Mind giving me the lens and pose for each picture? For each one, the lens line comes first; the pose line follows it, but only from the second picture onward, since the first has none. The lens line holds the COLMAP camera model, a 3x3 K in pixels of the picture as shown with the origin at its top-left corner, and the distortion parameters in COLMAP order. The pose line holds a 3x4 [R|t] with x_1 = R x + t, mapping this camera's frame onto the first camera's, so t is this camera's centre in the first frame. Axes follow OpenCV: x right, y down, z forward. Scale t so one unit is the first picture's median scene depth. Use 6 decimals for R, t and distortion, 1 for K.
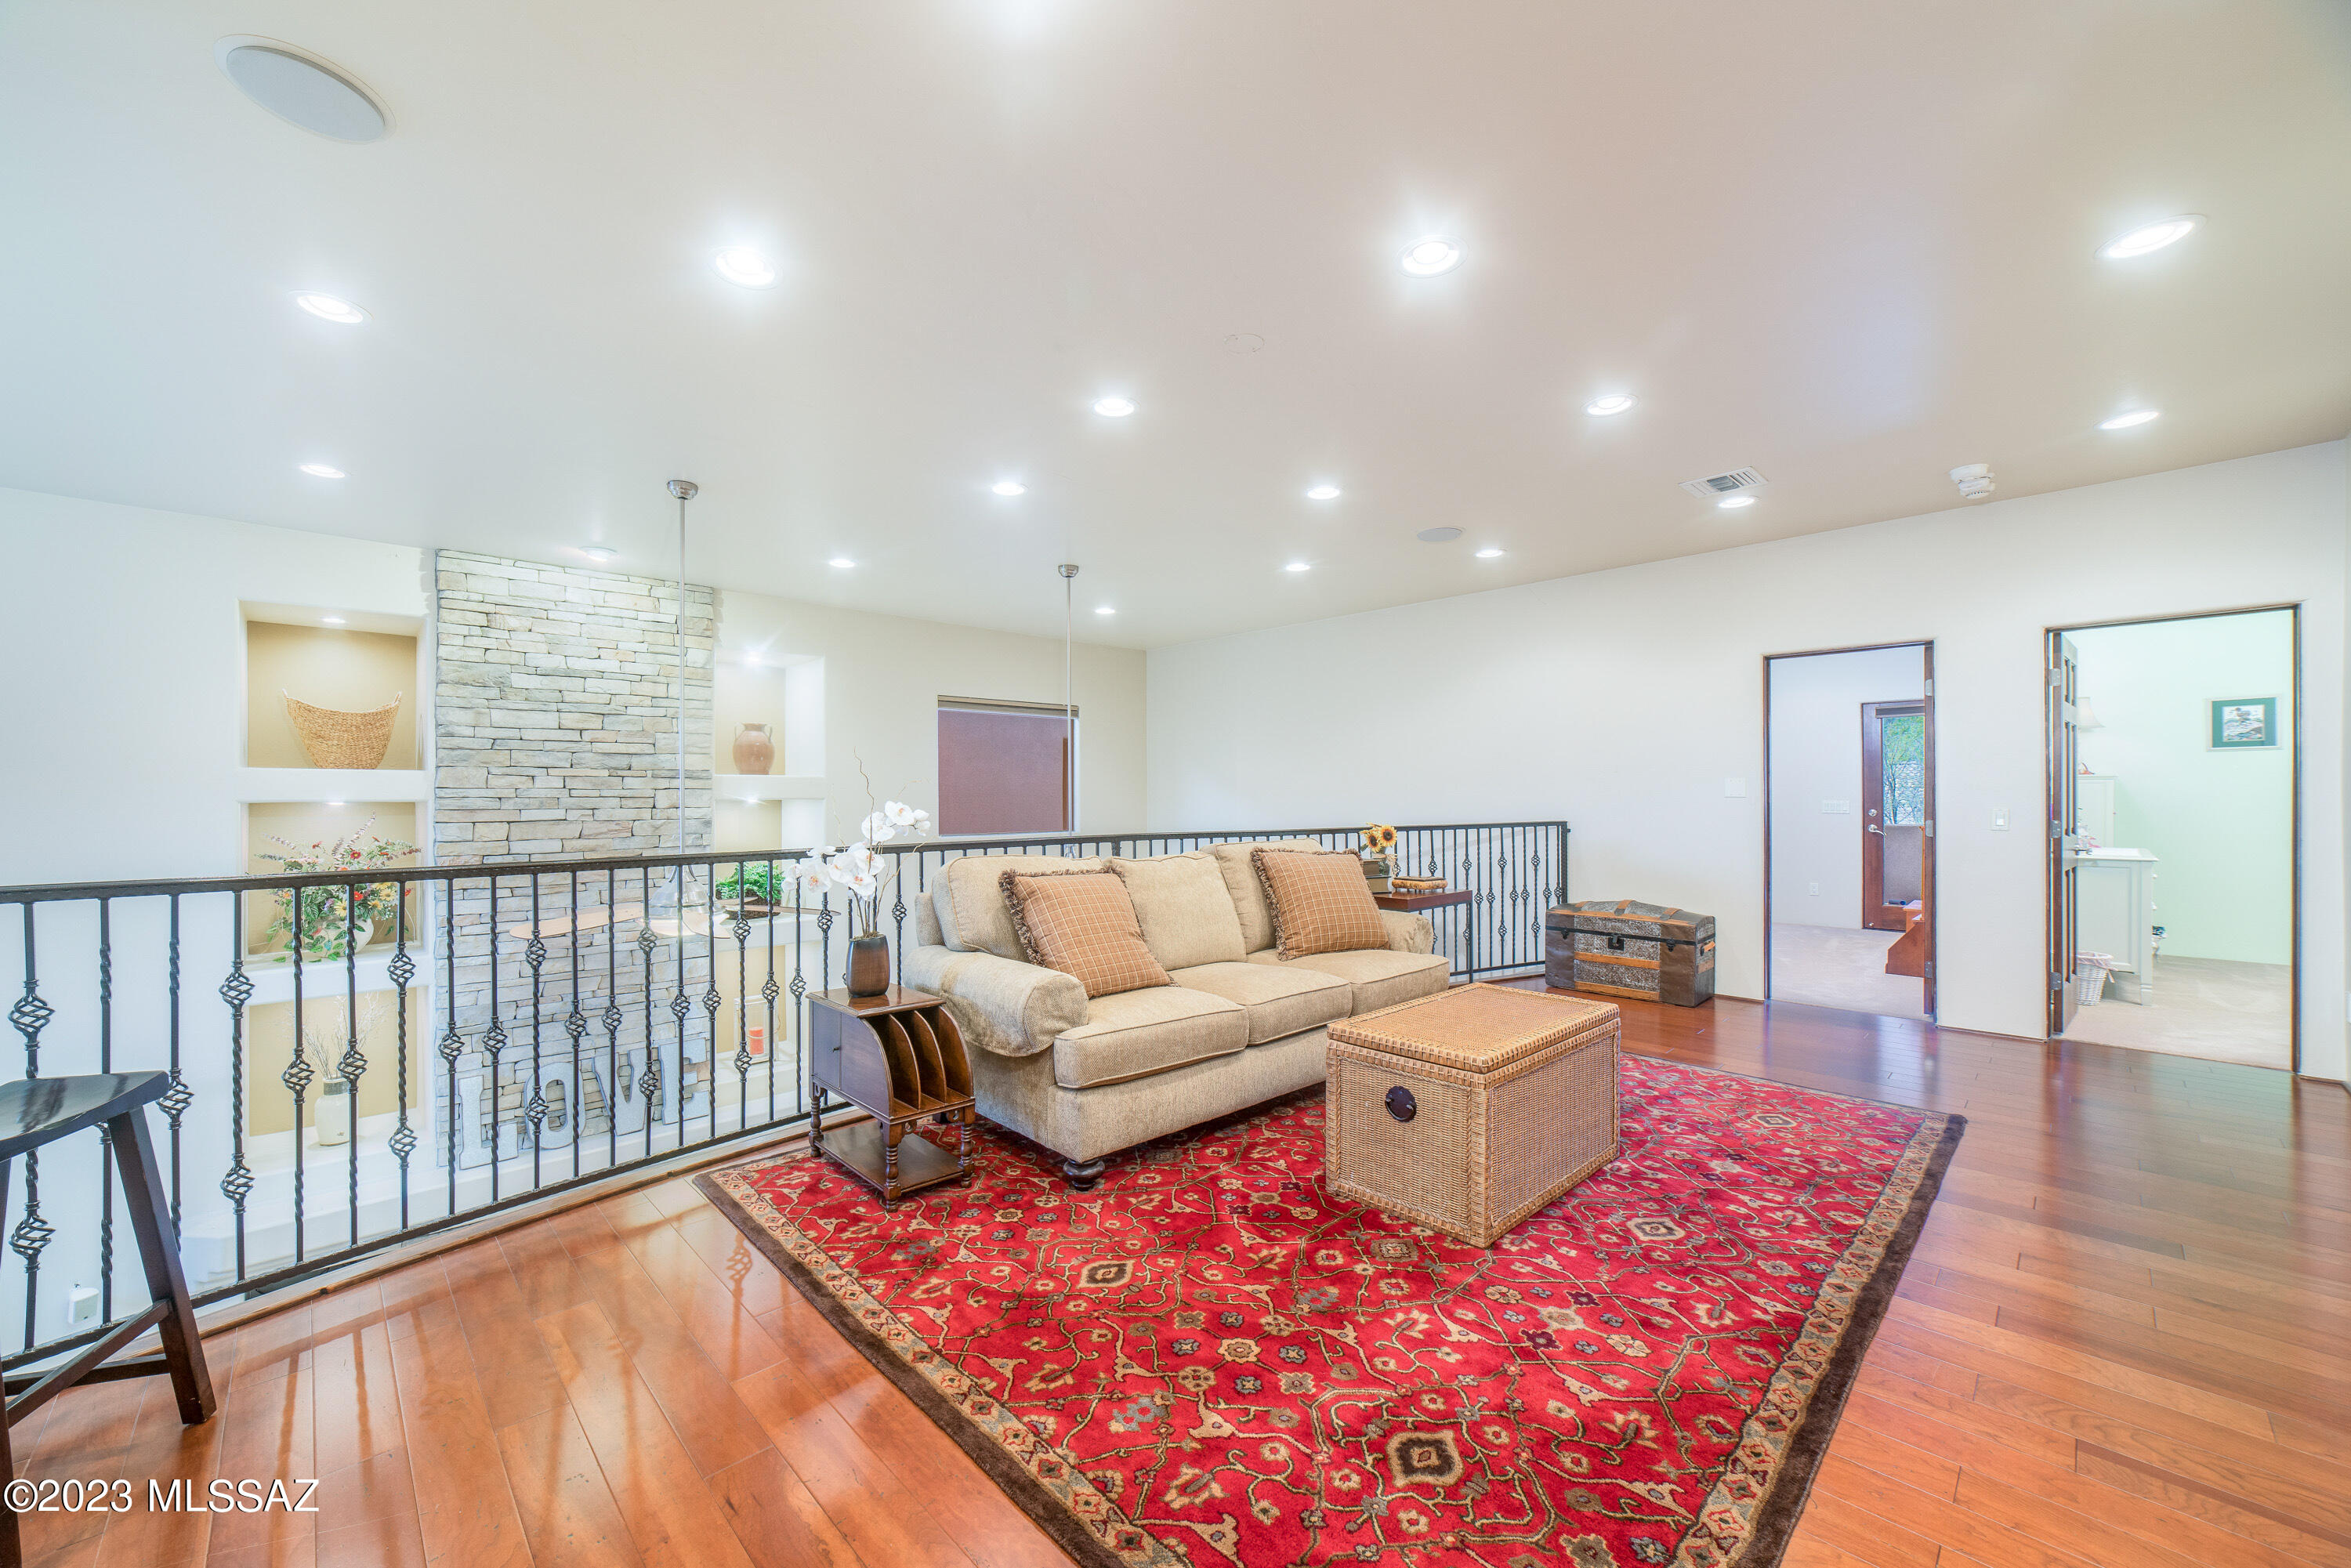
lens RADIAL K [[915.7, 0, 1168.6], [0, 915.7, 775.0], [0, 0, 1]] dist [-0.021611, 0.006046]
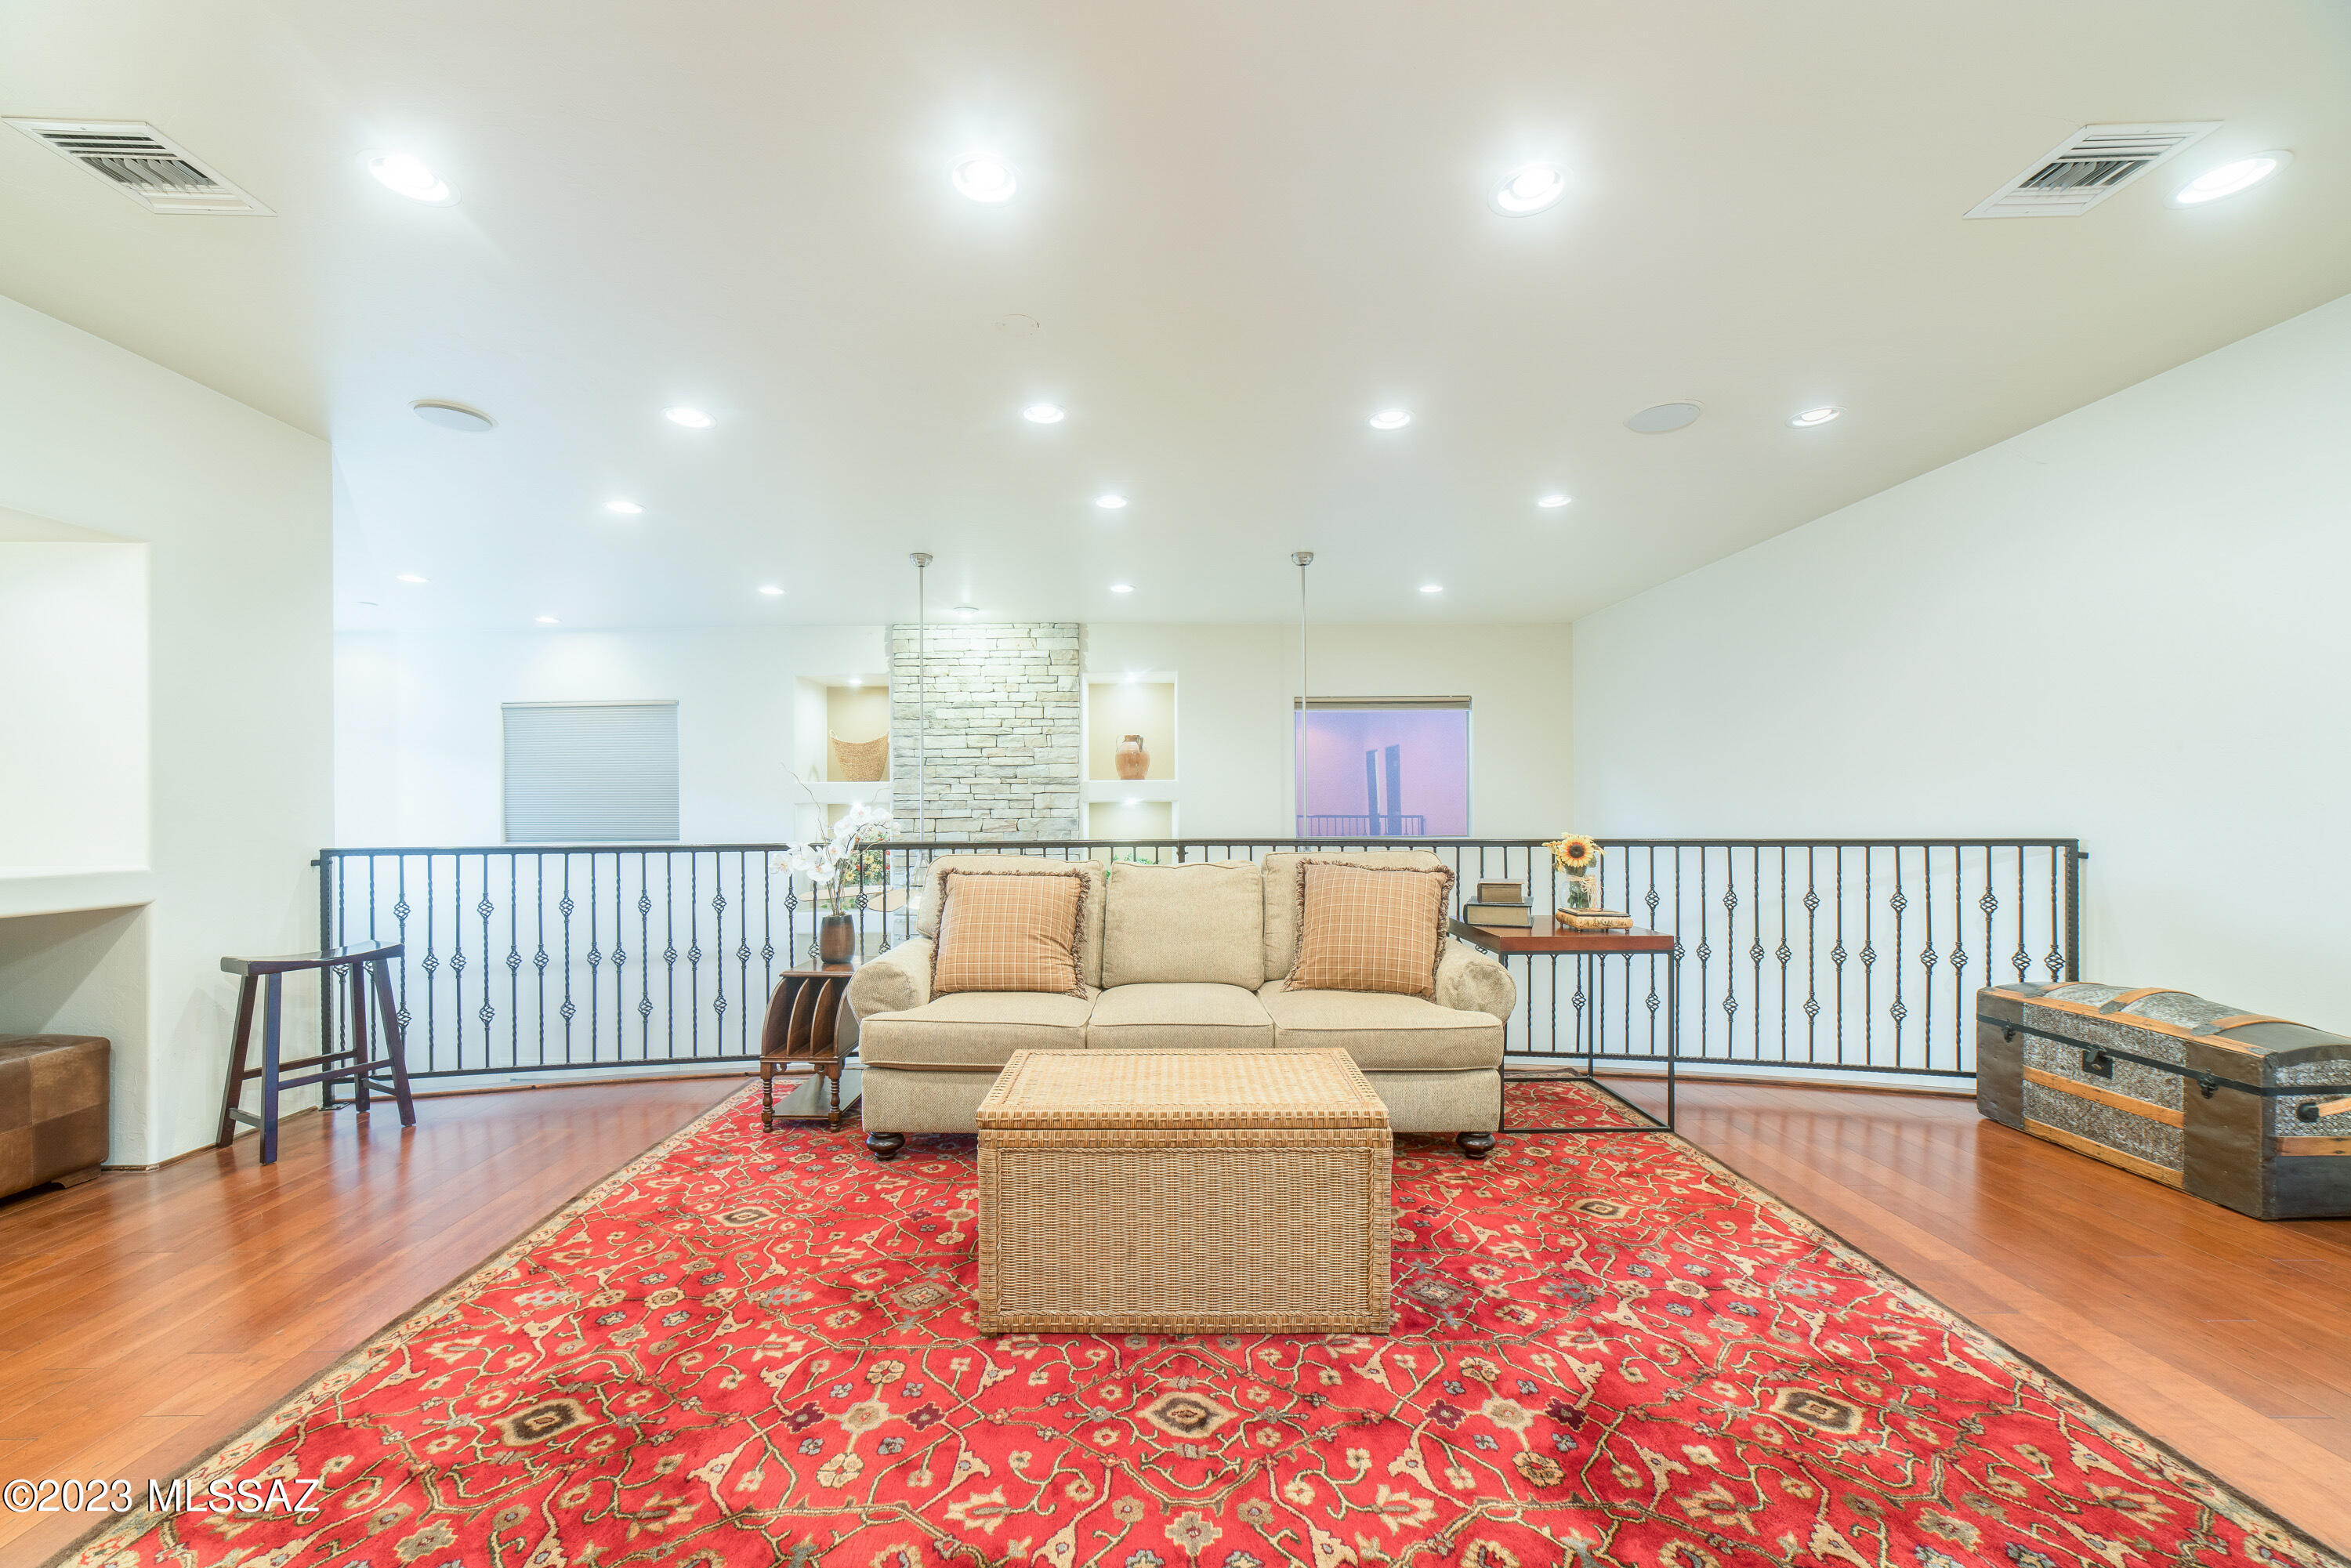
lens RADIAL K [[902.9, 0, 1070.5], [0, 902.9, 789.3], [0, 0, 1]] dist [-0.021629, 0.006430]
pose [[0.725894, -0.009987, -0.687734, 0.436774], [0.020589, 0.999762, 0.007213, 0.003079], [0.687499, -0.019396, 0.725927, 0.201626]]
